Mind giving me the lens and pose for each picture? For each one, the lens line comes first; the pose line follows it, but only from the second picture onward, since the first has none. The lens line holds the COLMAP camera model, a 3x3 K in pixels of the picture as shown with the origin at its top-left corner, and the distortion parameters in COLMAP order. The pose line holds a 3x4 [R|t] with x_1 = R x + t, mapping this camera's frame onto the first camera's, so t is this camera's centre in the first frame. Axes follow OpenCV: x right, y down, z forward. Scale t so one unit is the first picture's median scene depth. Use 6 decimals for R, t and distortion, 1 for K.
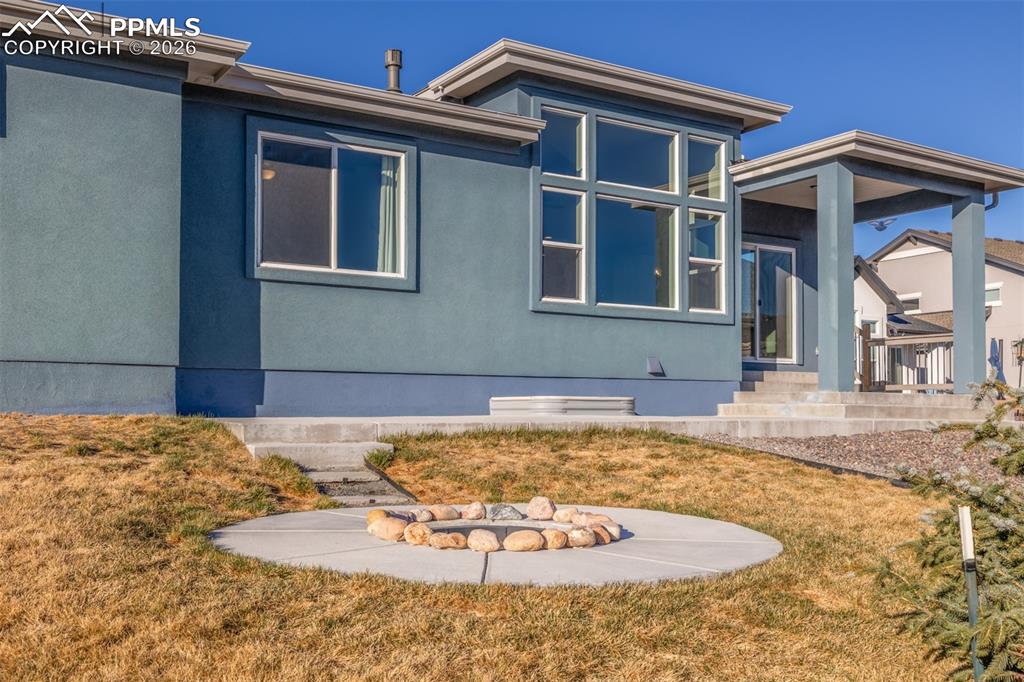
lens RADIAL K [[1018.6, 0, 509.9], [0, 1018.6, 389.6], [0, 0, 1]] dist [0.001237, 0.002950]
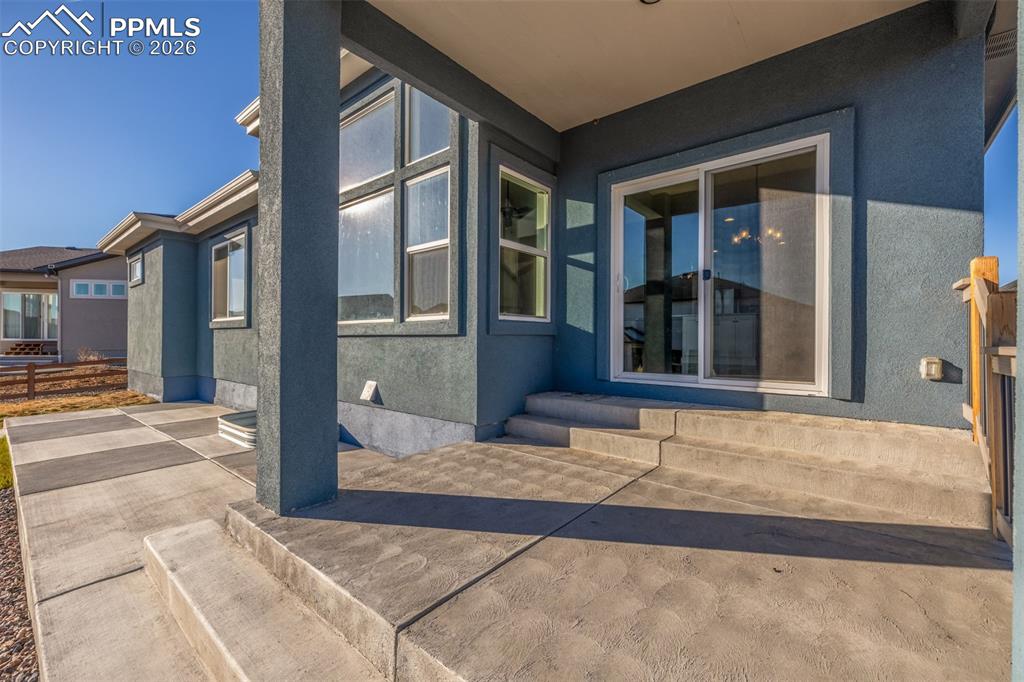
lens RADIAL K [[433.0, 0, 512.0], [0, 433.0, 341.0], [0, 0, 1]] dist [-0.000430, -0.000078]
pose [[0.301299, 0.004614, -0.953519, 0.548784], [0.020682, 0.999721, 0.011373, -0.070891], [0.953305, -0.023147, 0.301119, 1.084382]]
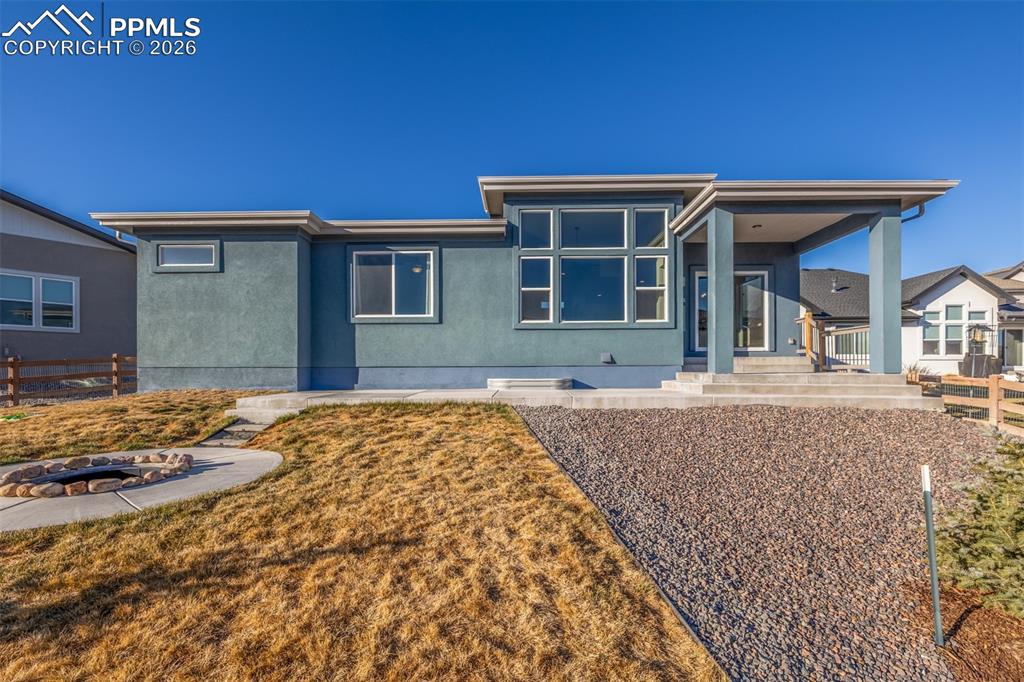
lens RADIAL K [[456.2, 0, 513.0], [0, 456.2, 372.8], [0, 0, 1]] dist [-0.001766, -0.000175]
pose [[0.831302, -0.003630, -0.555809, 0.449850], [0.017344, 0.999661, 0.019412, -0.017036], [0.555550, -0.025777, 0.831084, 0.338360]]
